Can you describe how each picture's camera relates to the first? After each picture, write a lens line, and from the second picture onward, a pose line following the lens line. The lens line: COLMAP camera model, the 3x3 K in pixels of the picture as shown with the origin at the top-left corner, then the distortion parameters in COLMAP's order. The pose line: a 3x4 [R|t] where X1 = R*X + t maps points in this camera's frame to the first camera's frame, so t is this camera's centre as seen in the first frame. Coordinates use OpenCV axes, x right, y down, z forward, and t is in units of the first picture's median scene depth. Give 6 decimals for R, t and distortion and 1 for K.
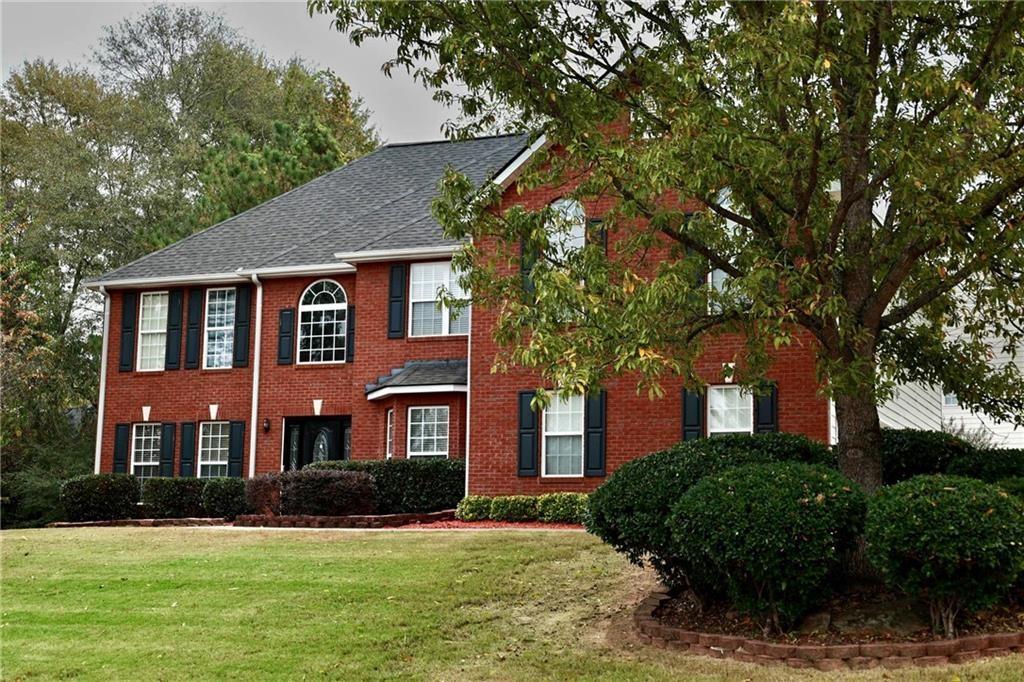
lens RADIAL K [[1558.6, 0, 512.0], [0, 1558.6, 341.0], [0, 0, 1]] dist [-0.014393, 0.003634]
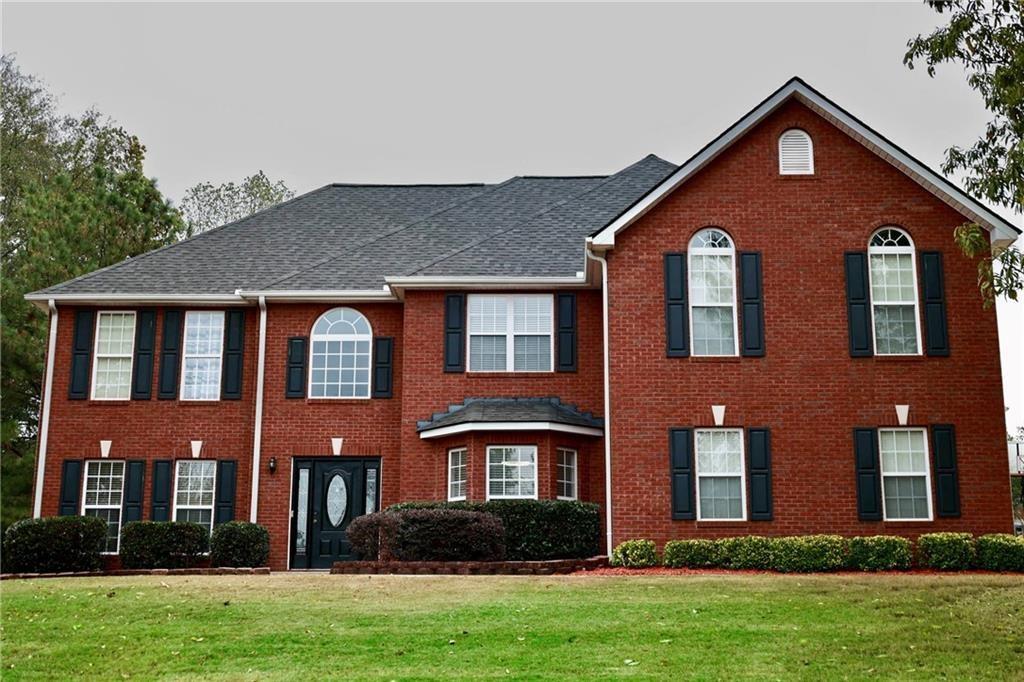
lens RADIAL K [[1303.0, 0, 512.0], [0, 1303.0, 341.0], [0, 0, 1]] dist [-0.031846, -0.000647]
pose [[0.932513, 0.069488, 0.354387, -0.301110], [-0.040390, 0.995225, -0.088864, 0.044516], [-0.358870, 0.068554, 0.930867, 0.256723]]
